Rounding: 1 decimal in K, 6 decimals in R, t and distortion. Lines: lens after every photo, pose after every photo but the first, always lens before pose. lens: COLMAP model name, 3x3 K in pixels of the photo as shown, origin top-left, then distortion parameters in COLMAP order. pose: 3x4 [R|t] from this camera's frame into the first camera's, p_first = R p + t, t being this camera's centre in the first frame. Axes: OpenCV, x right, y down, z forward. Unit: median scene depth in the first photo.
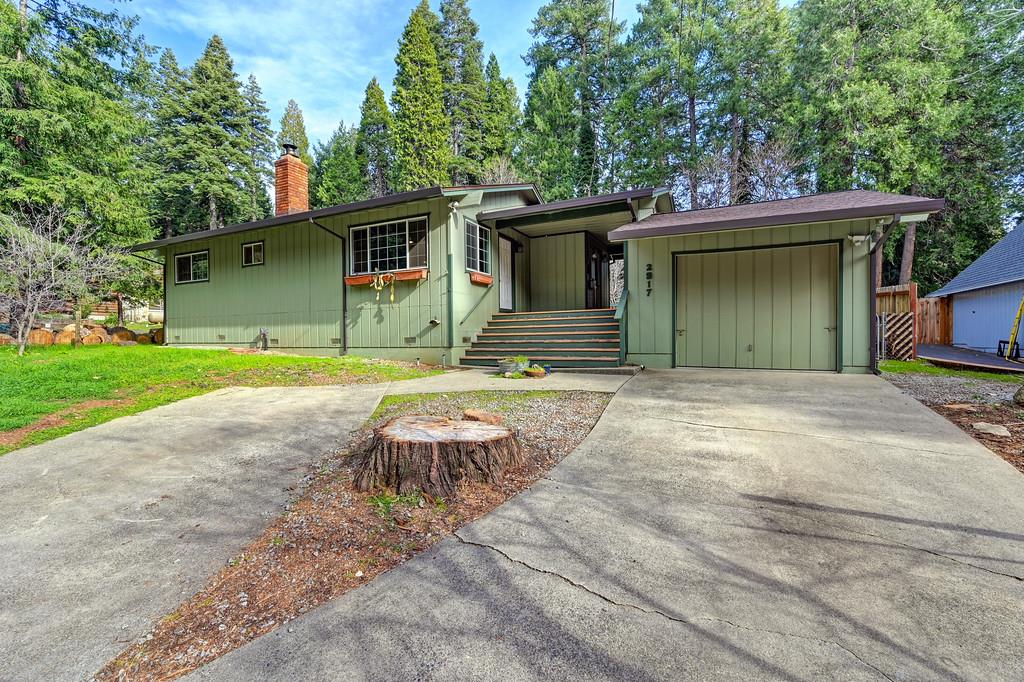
lens RADIAL K [[430.0, 0, 514.6], [0, 430.0, 345.1], [0, 0, 1]] dist [-0.004595, -0.000273]
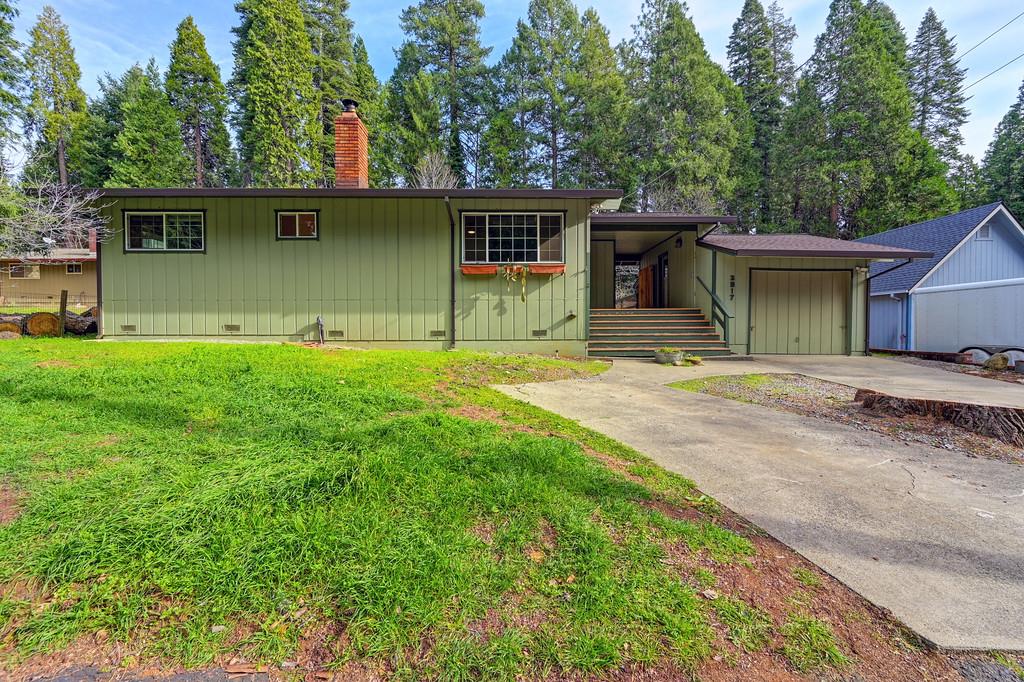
lens RADIAL K [[407.0, 0, 512.2], [0, 407.0, 339.5], [0, 0, 1]] dist [-0.000713, -0.000199]
pose [[0.898590, 0.001379, 0.438787, -0.665749], [-0.000140, 0.999996, -0.002858, 0.006659], [-0.438790, 0.002506, 0.898586, 0.152937]]
